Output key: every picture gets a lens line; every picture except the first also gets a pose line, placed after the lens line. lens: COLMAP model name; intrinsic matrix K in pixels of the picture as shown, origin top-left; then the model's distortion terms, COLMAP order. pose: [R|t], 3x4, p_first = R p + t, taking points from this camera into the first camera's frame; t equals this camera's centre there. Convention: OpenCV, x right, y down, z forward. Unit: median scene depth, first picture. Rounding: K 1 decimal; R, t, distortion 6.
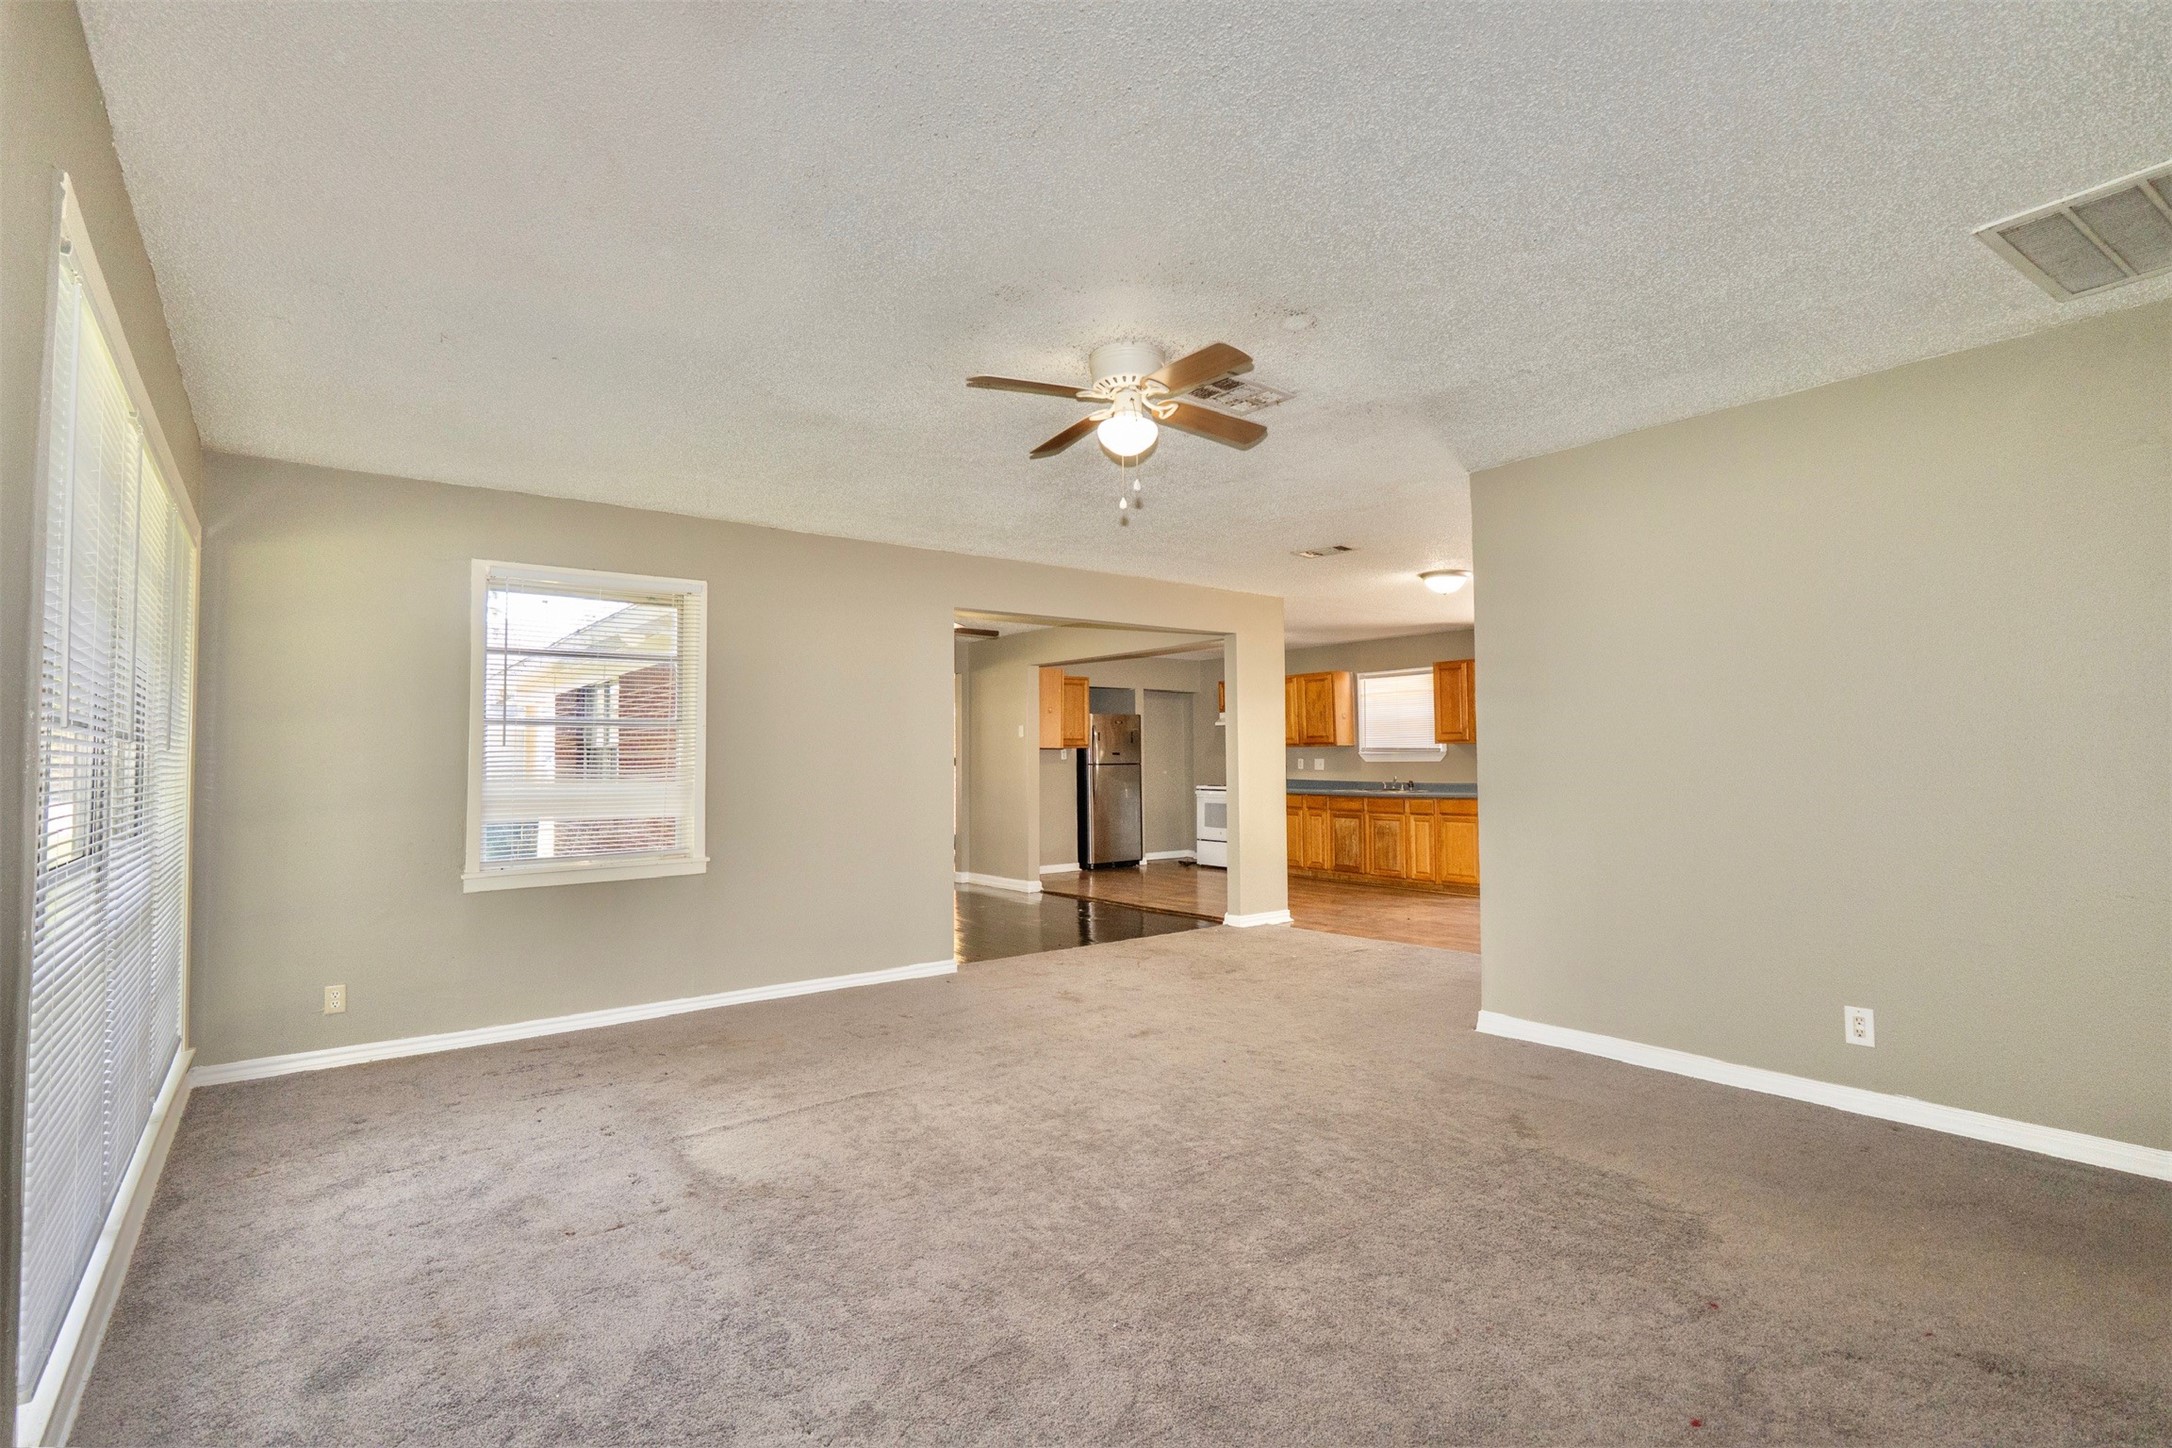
lens RADIAL K [[992.3, 0, 1086.0], [0, 992.3, 724.0], [0, 0, 1]] dist [0.000142, -0.000372]
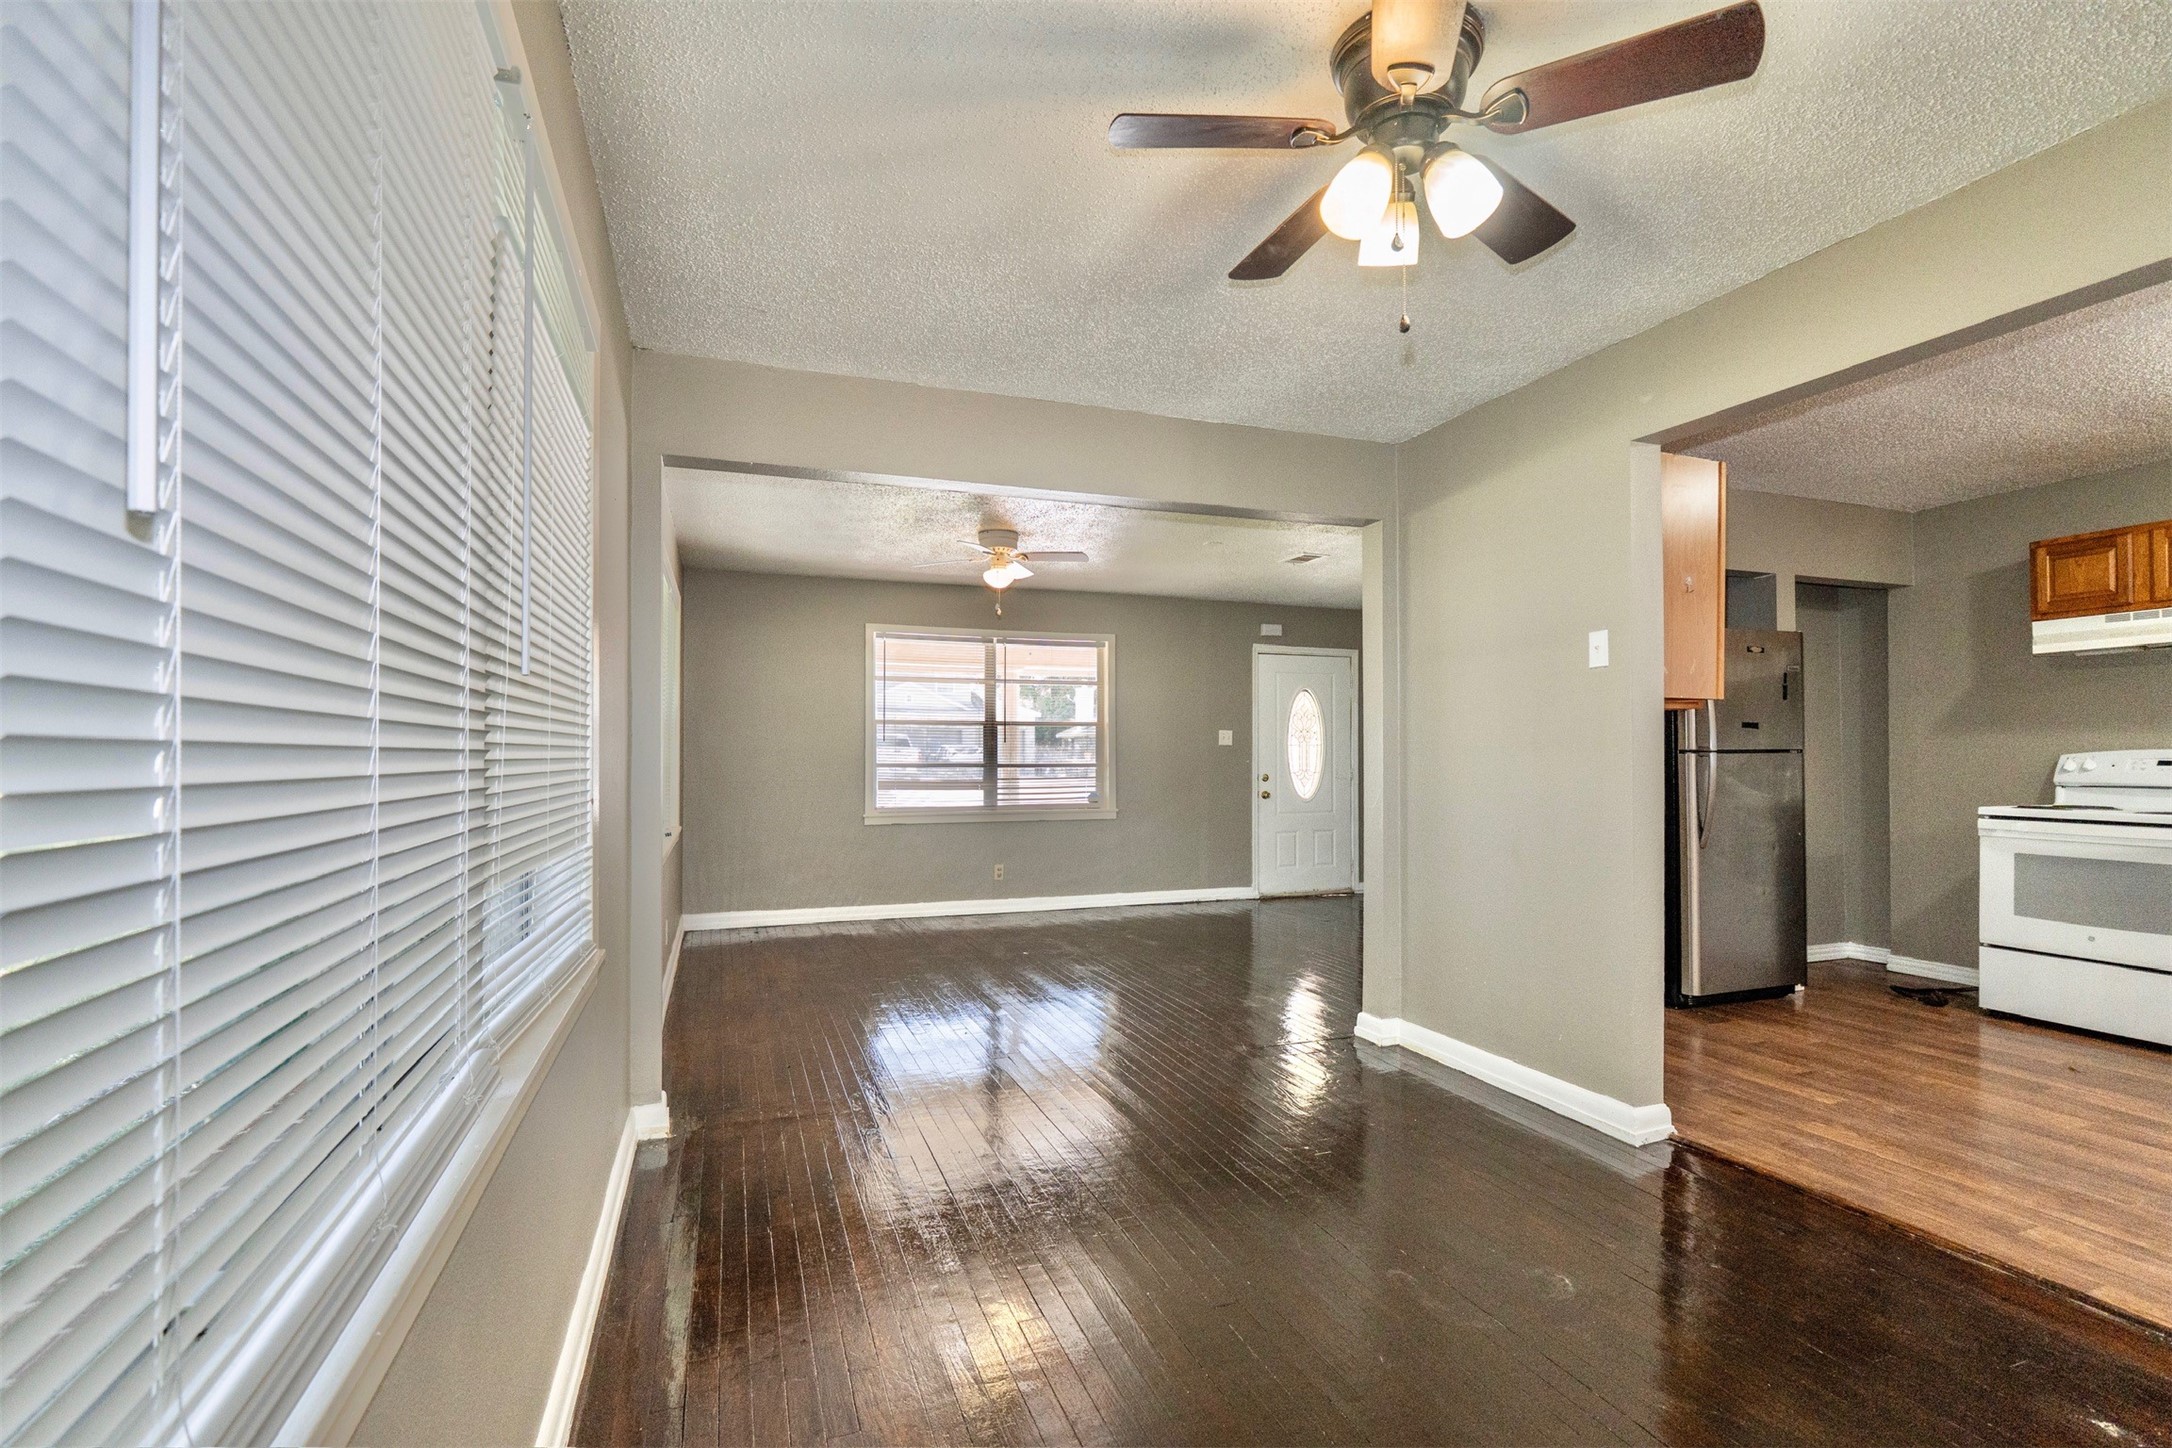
lens RADIAL K [[960.8, 0, 1079.0], [0, 960.8, 726.7], [0, 0, 1]] dist [-0.005530, -0.000049]
pose [[0.953877, -0.006121, -0.300135, -0.124681], [0.008364, 0.999946, 0.006188, 0.027765], [0.300080, -0.008413, 0.953877, 0.589609]]
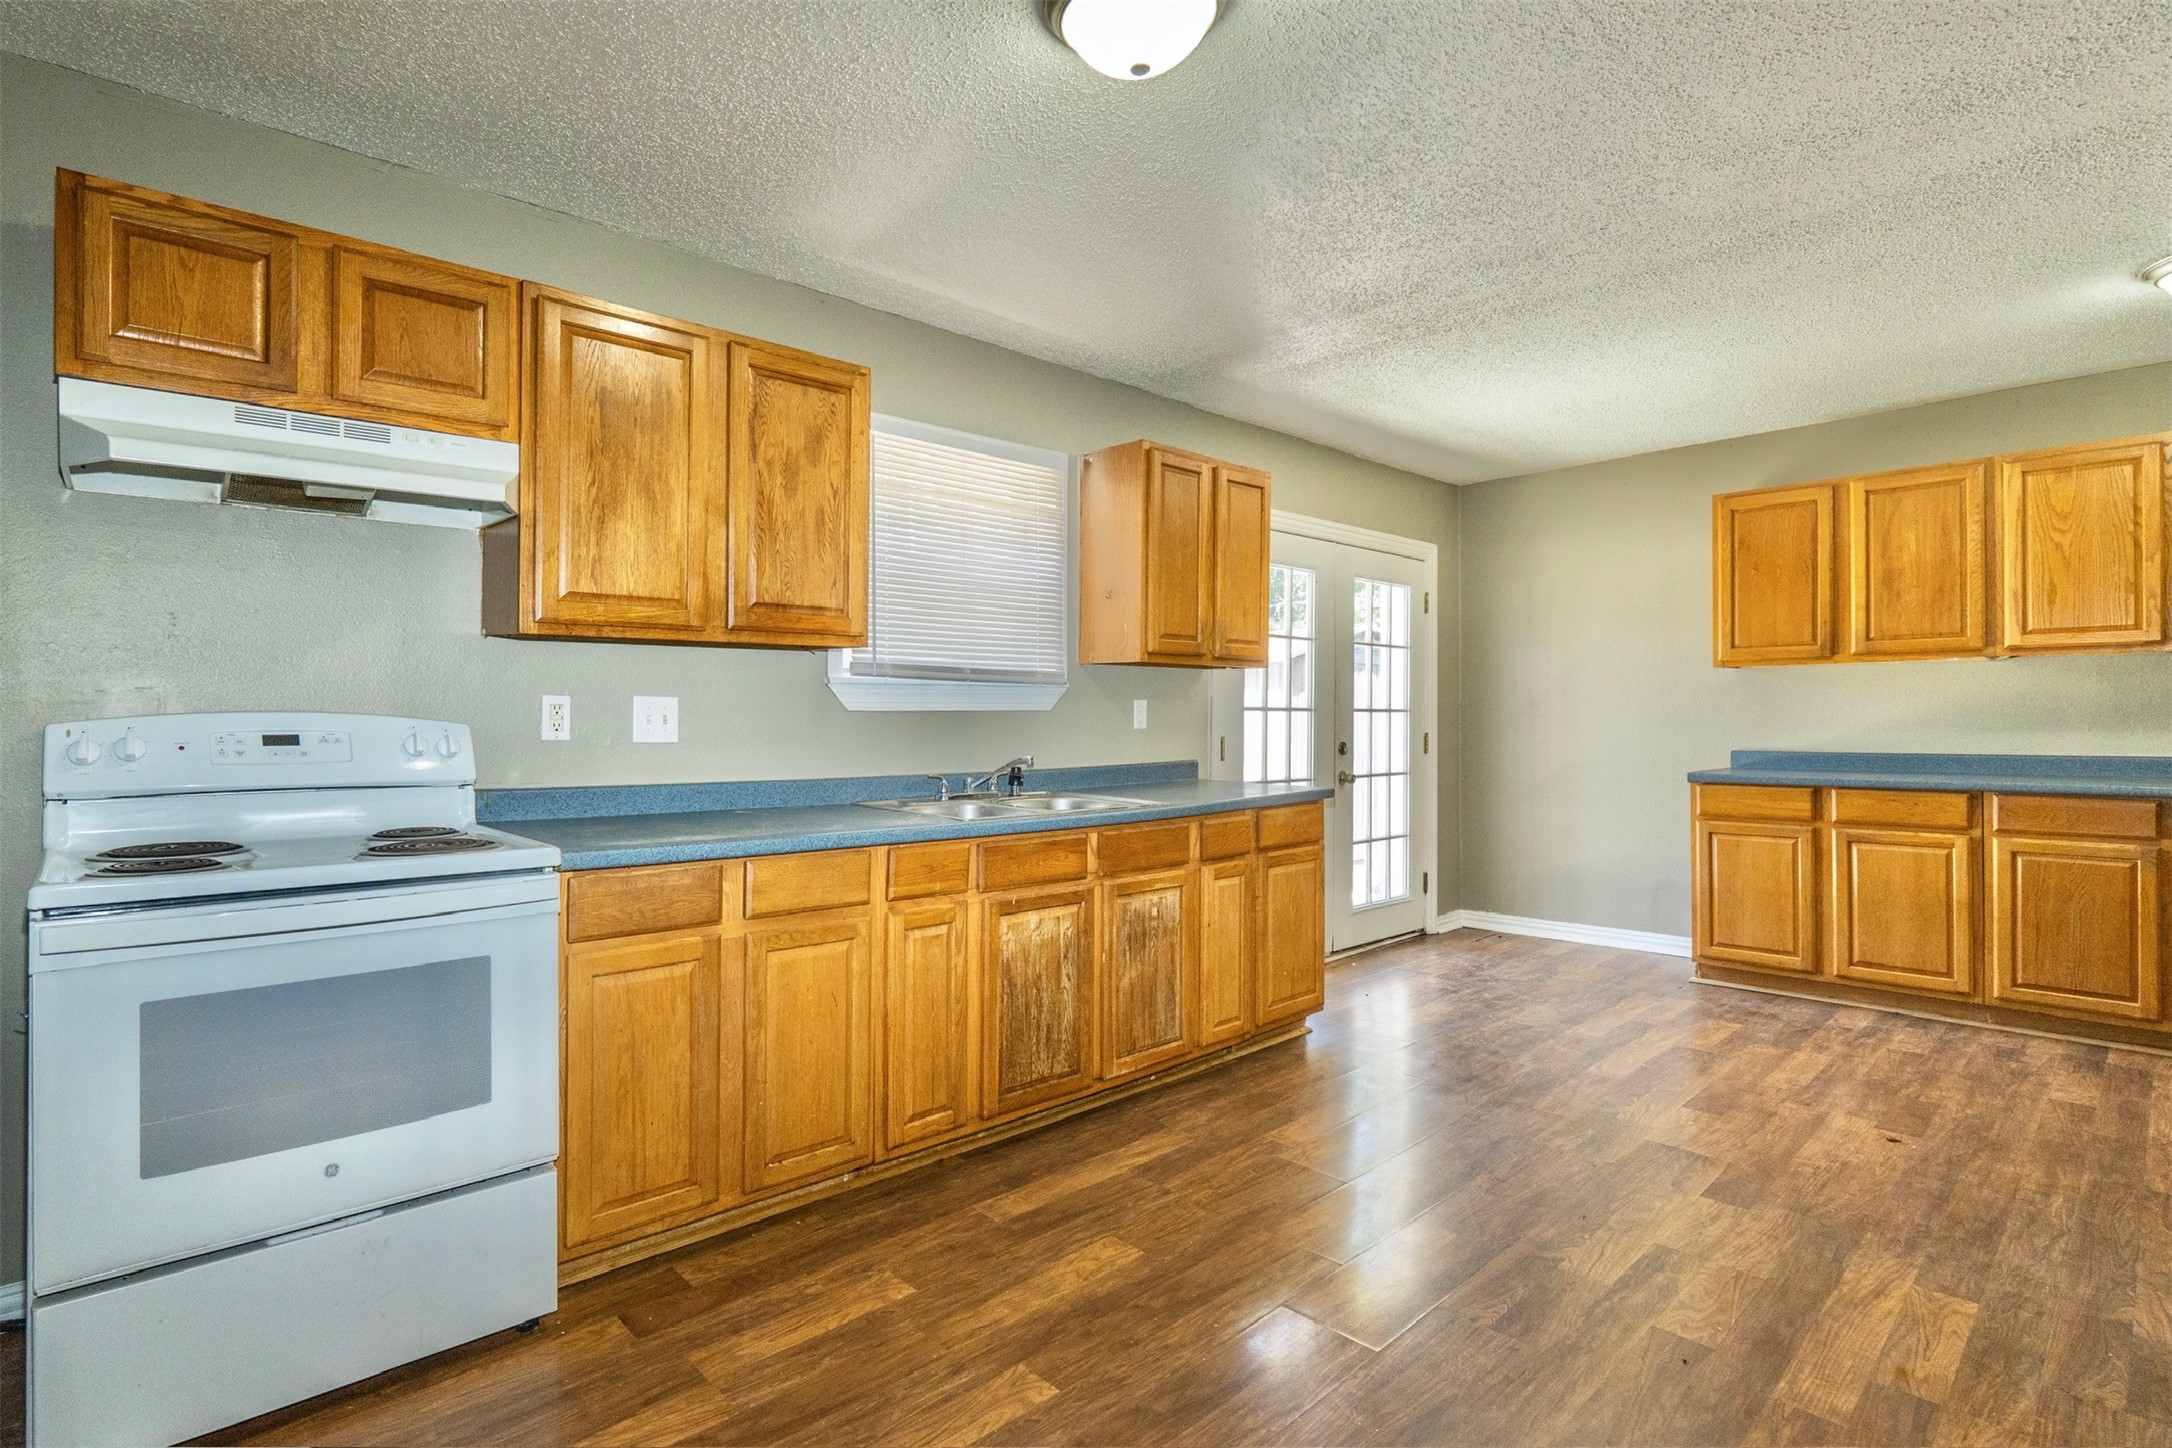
lens RADIAL K [[1053.5, 0, 977.8], [0, 1053.5, 715.9], [0, 0, 1]] dist [-0.006525, 0.000313]
pose [[-0.047287, 0.000681, 0.998881, -0.031985], [-0.038028, 0.999274, -0.002482, 0.039449], [-0.998157, -0.038103, -0.047227, 0.979414]]
